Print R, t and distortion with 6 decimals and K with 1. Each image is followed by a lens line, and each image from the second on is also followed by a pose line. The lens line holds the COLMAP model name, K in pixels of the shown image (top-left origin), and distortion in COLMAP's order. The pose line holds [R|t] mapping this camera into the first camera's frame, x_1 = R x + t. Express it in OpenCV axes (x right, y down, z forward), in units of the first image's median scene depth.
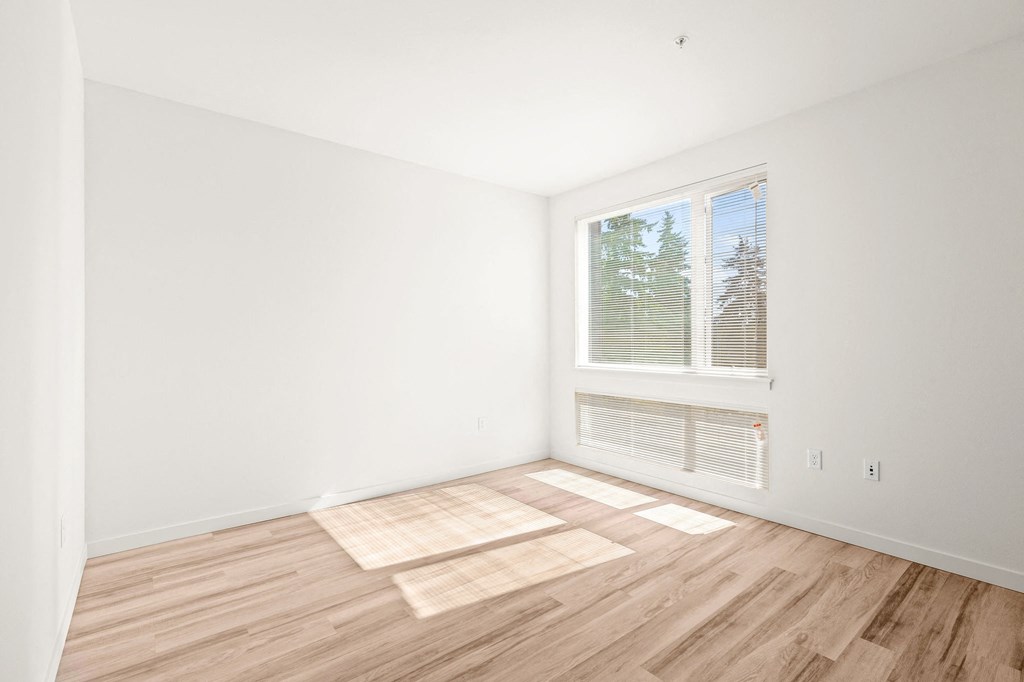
lens RADIAL K [[461.2, 0, 510.0], [0, 461.2, 340.7], [0, 0, 1]] dist [0.000316, -0.001363]
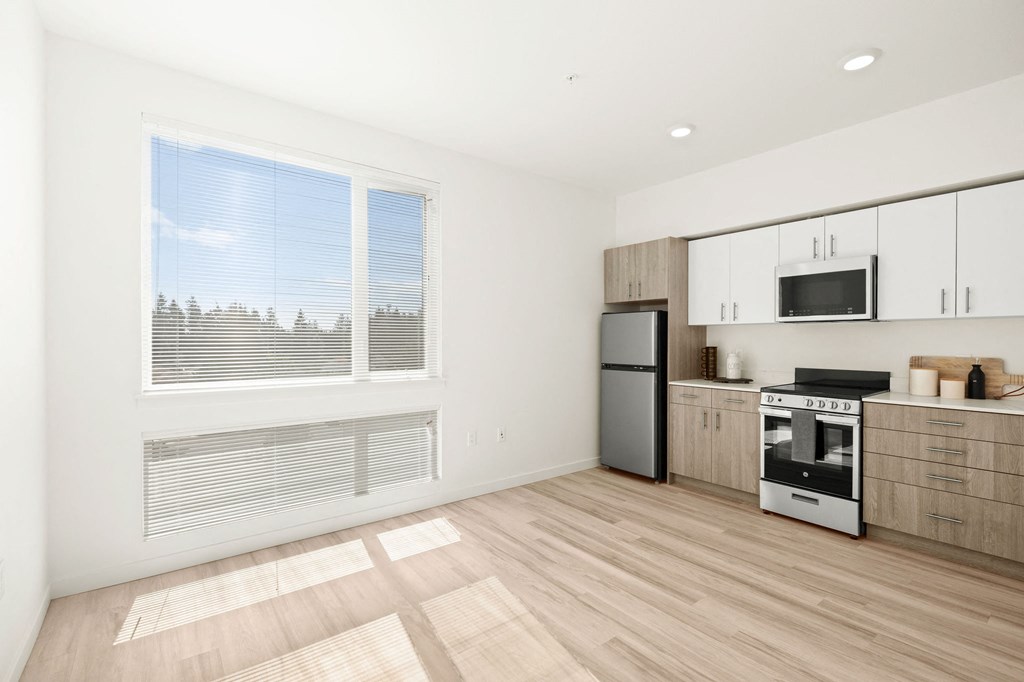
lens RADIAL K [[461.2, 0, 503.1], [0, 461.2, 341.1], [0, 0, 1]] dist [0.000316, -0.001363]
pose [[0.030774, -0.004255, 0.999517, -0.592000], [-0.002068, 0.999989, 0.004320, -0.012561], [-0.999524, -0.002200, 0.030765, 0.881820]]
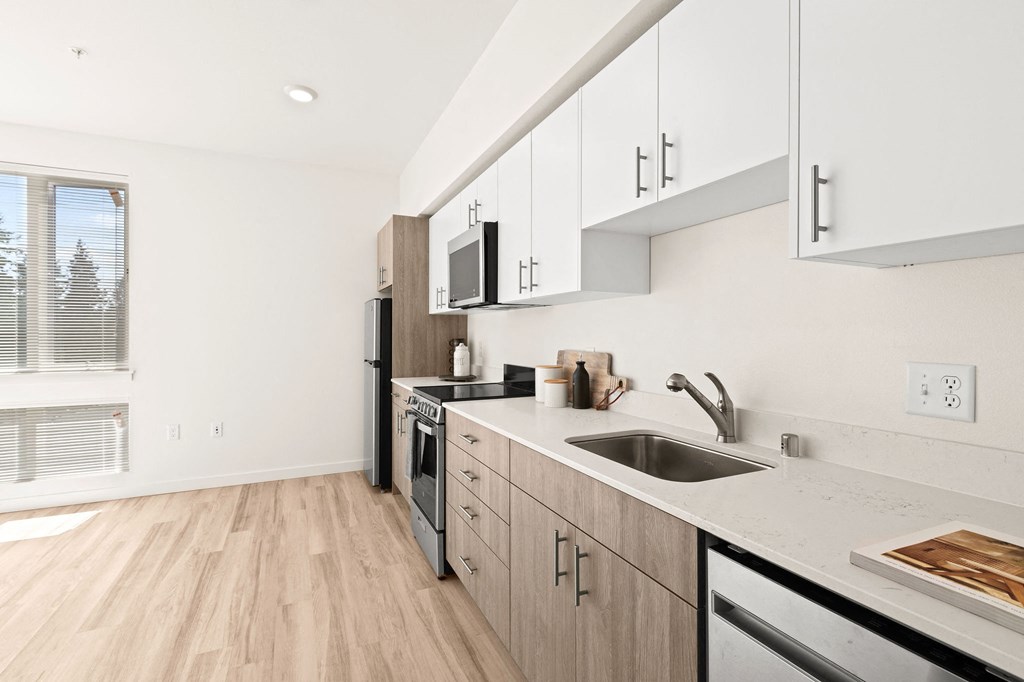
lens RADIAL K [[461.2, 0, 498.7], [0, 461.2, 334.4], [0, 0, 1]] dist [0.000316, -0.001363]
pose [[0.249133, 0.000494, 0.968469, -0.316597], [0.000850, 0.999999, -0.000729, -0.002759], [-0.968469, 0.001005, 0.249132, -0.148820]]
